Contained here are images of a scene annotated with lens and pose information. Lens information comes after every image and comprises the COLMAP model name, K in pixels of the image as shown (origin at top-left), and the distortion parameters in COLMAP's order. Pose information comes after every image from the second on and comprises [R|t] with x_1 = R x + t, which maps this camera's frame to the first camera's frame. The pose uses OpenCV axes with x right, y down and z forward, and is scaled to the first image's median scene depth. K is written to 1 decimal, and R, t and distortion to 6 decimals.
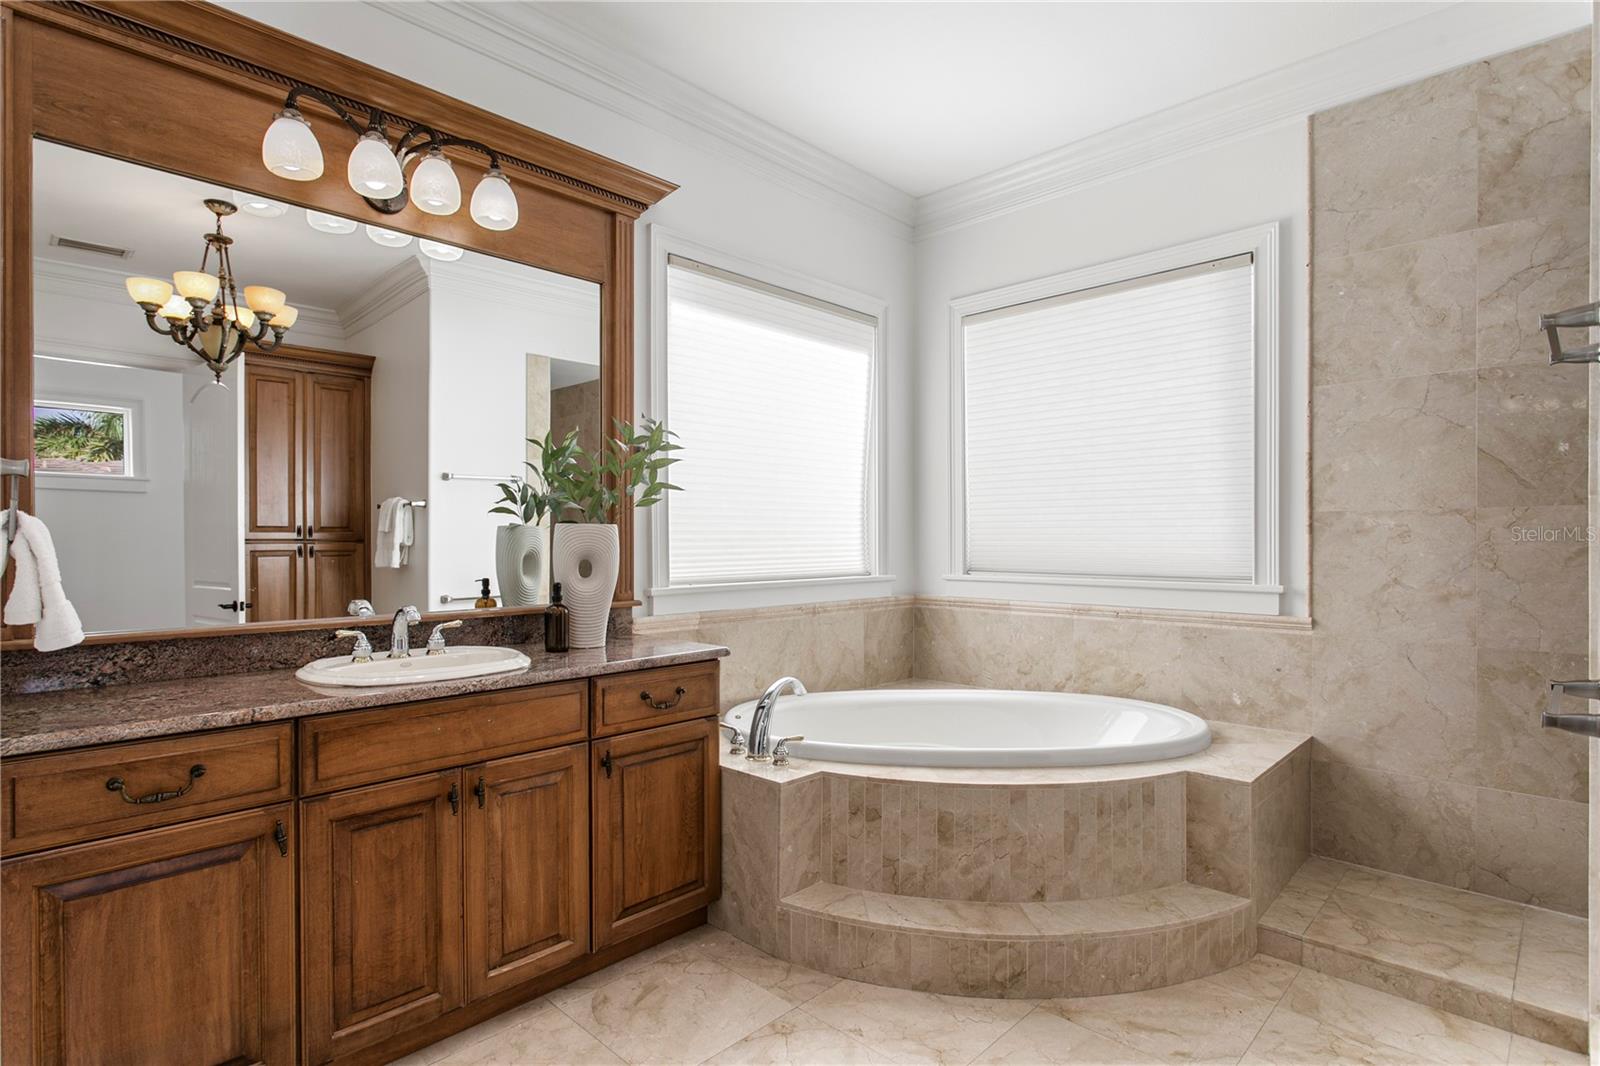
lens RADIAL K [[794.9, 0, 736.3], [0, 794.9, 544.2], [0, 0, 1]] dist [-0.007390, 0.002402]
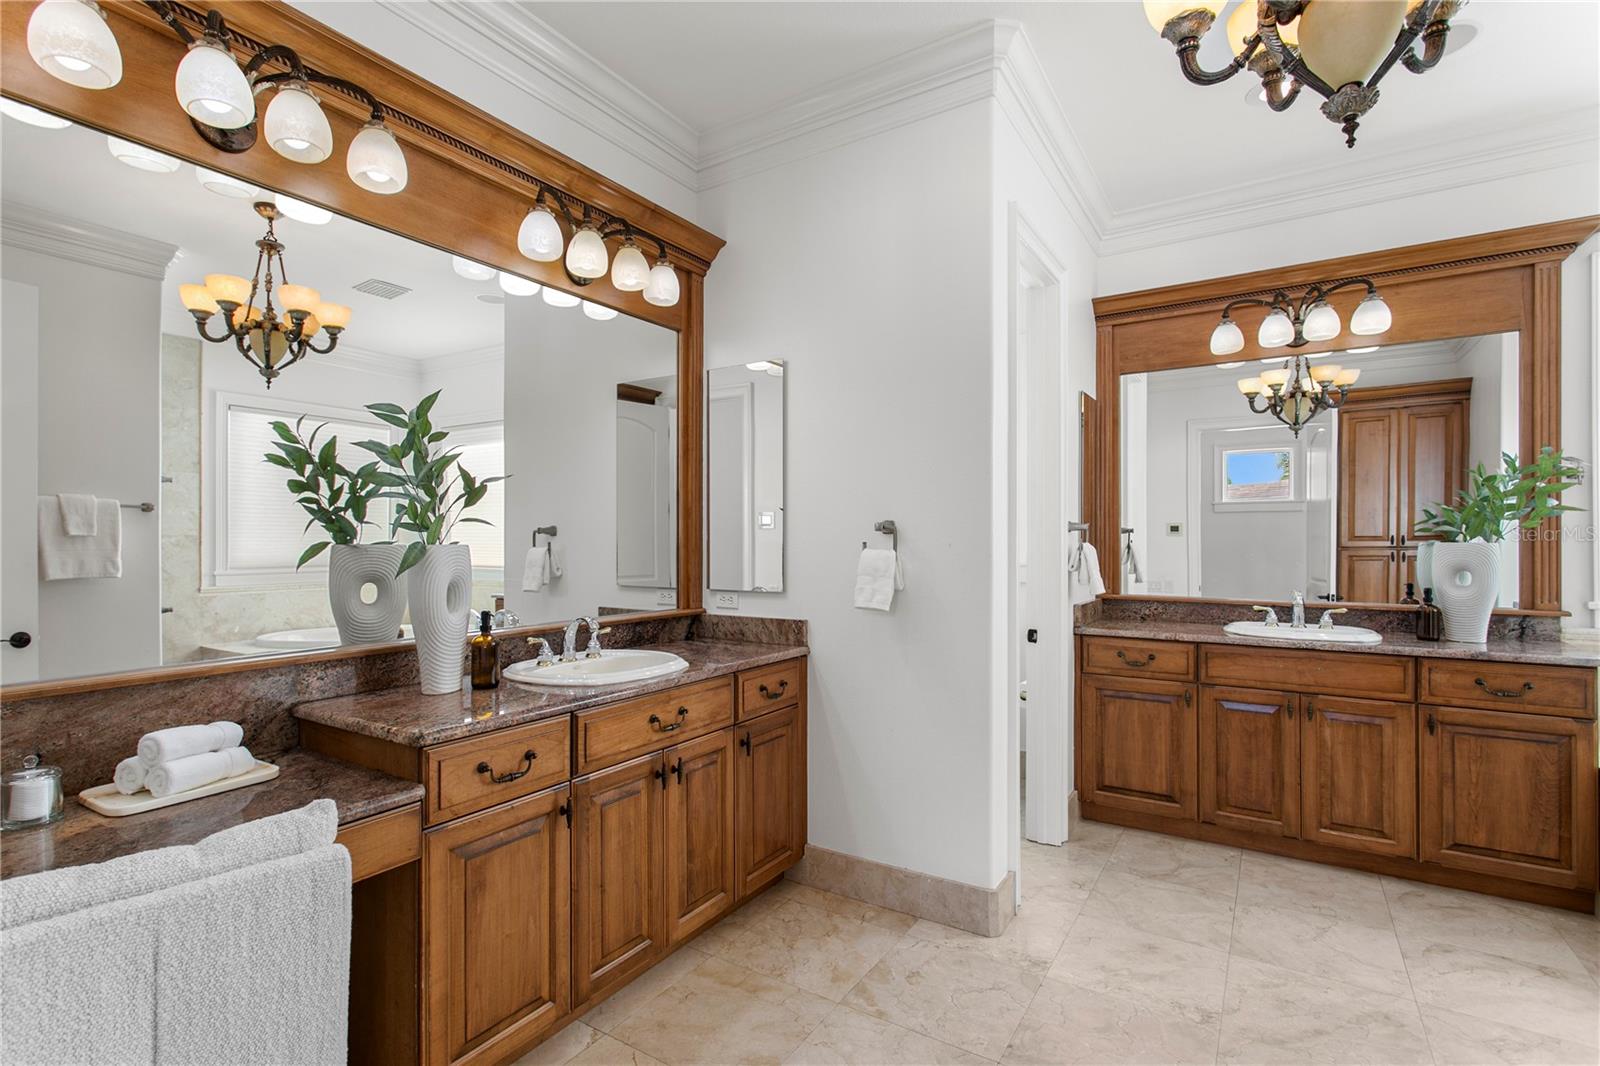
lens RADIAL K [[768.6, 0, 797.7], [0, 768.6, 538.8], [0, 0, 1]] dist [0.000428, 0.002046]
pose [[0.228706, -0.000823, -0.973495, 0.924668], [-0.004557, 0.999988, -0.001916, -0.029938], [0.973485, 0.004874, 0.228699, -0.361727]]
